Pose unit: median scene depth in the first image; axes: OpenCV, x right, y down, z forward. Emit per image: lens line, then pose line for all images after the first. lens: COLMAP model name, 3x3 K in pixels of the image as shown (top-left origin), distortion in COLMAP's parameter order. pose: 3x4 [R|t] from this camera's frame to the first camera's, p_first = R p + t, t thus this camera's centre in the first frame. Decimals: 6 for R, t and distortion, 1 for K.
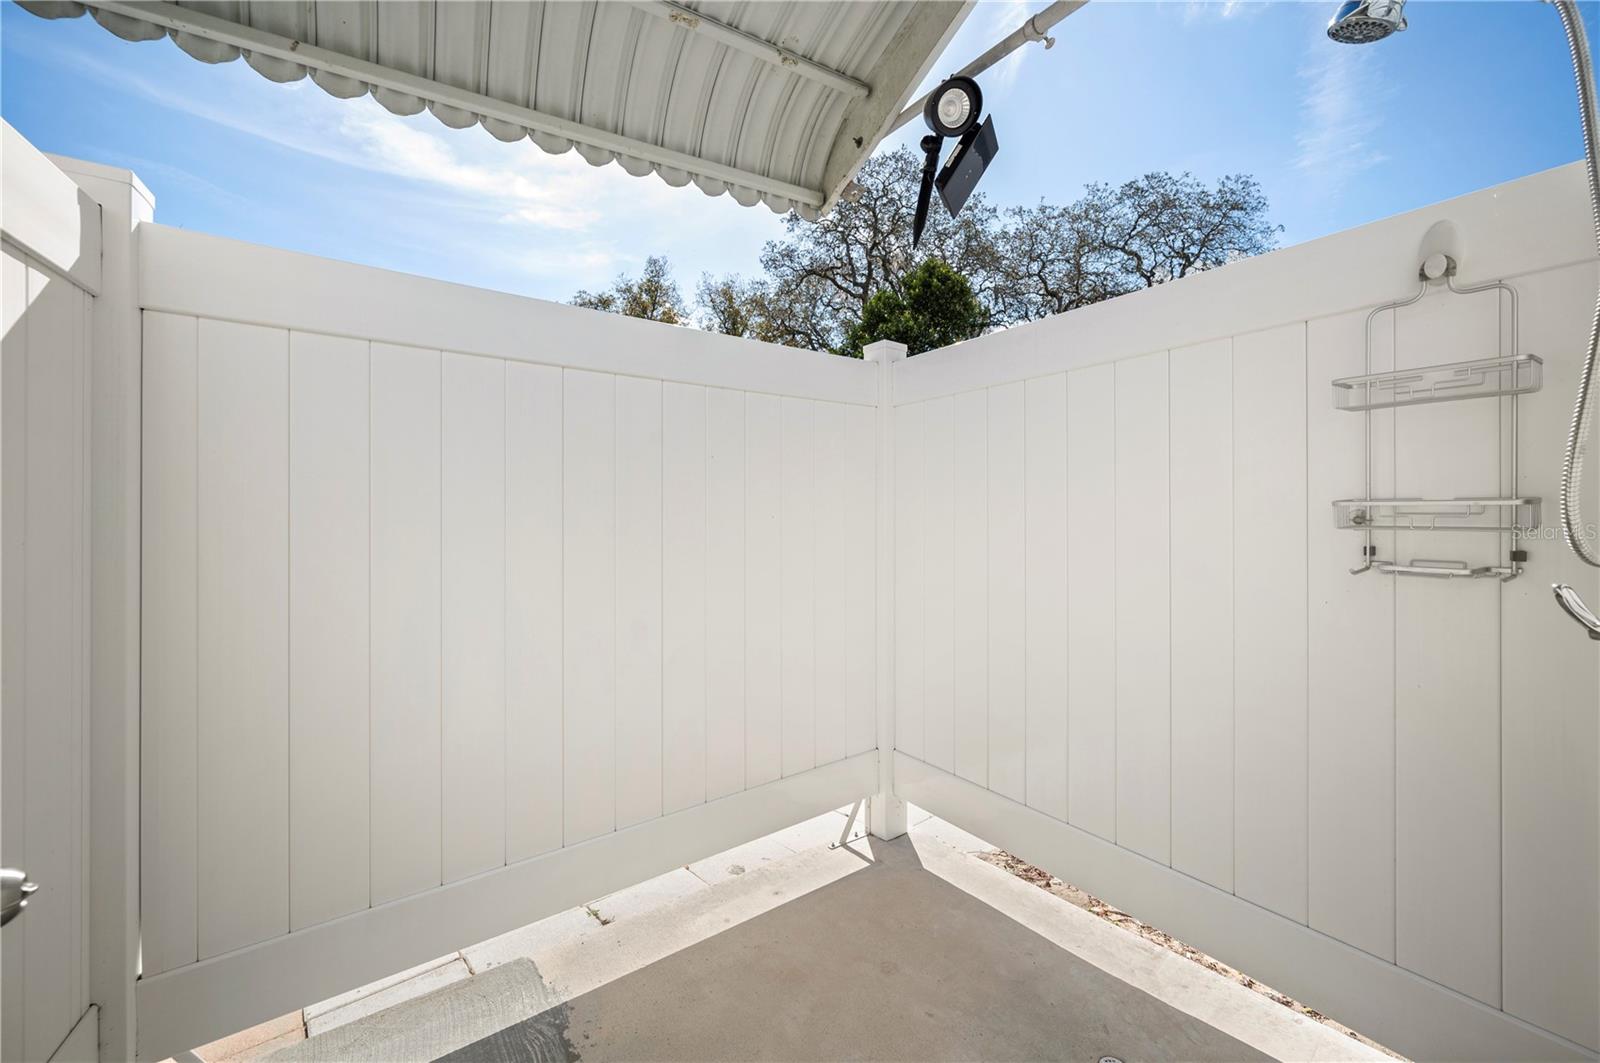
lens RADIAL K [[653.8, 0, 840.2], [0, 653.8, 529.5], [0, 0, 1]] dist [-0.000332, 0.000020]
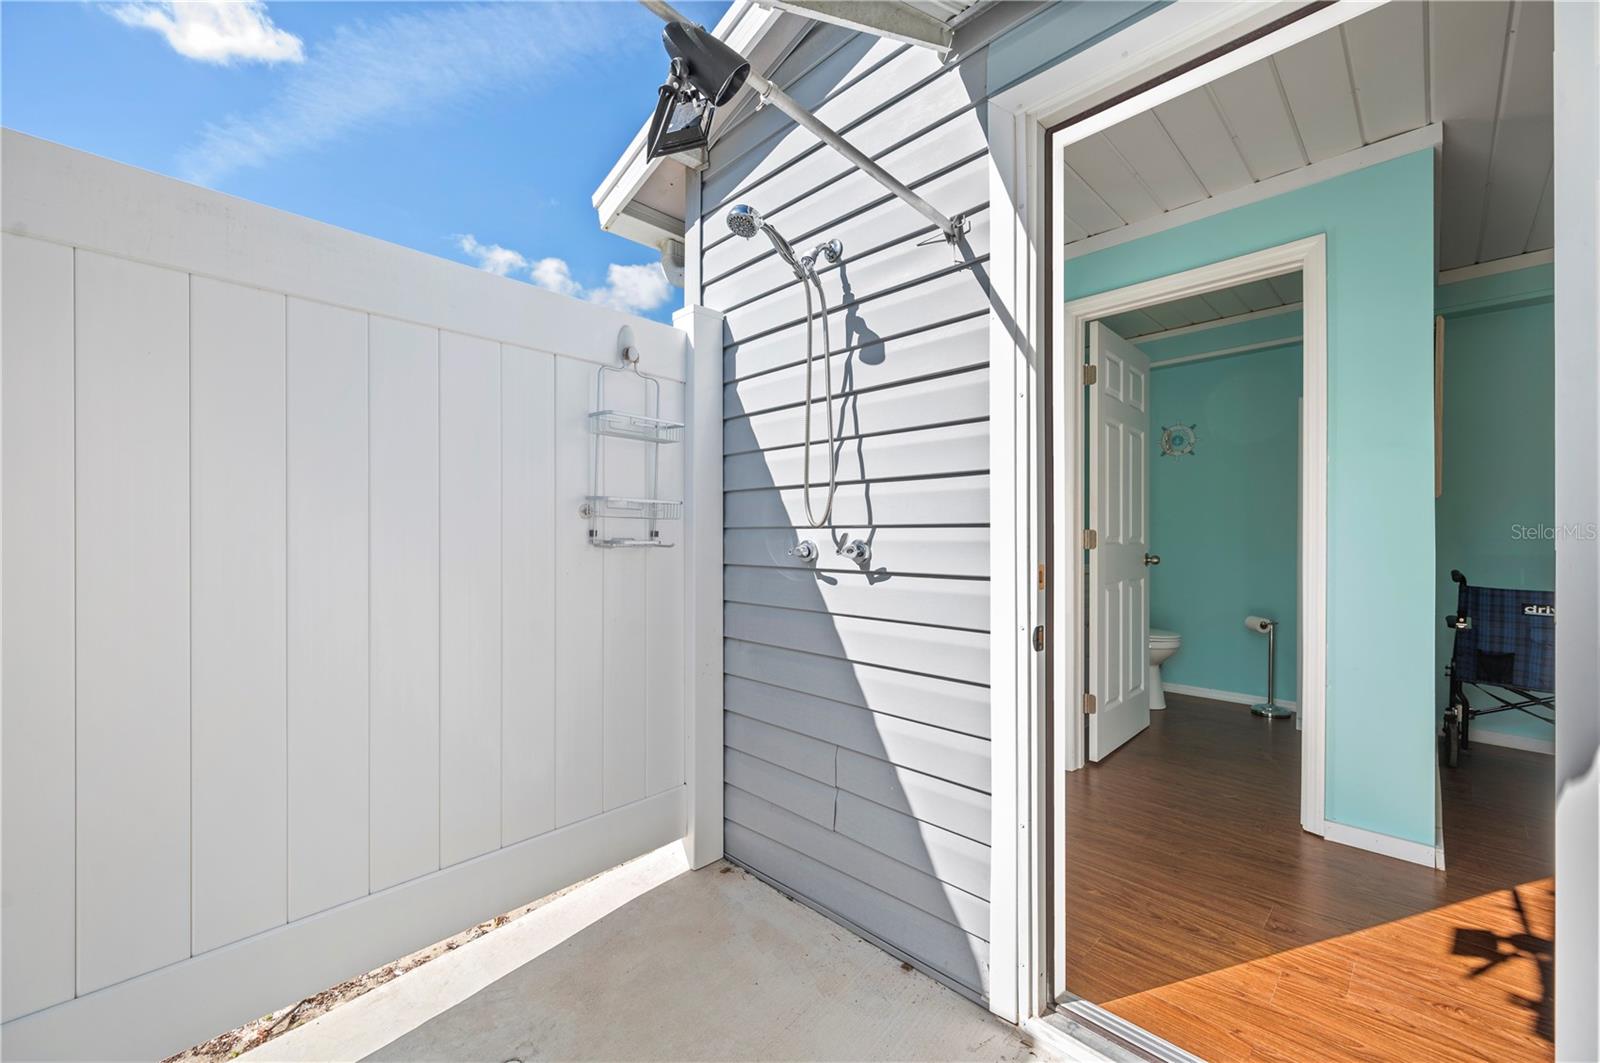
lens RADIAL K [[632.8, 0, 803.2], [0, 632.8, 537.5], [0, 0, 1]] dist [-0.000135, 0.000225]
pose [[-0.215260, -0.001384, 0.976556, -0.635392], [0.002345, 0.999995, 0.001935, 0.041074], [-0.976554, 0.002707, -0.215256, 0.847654]]
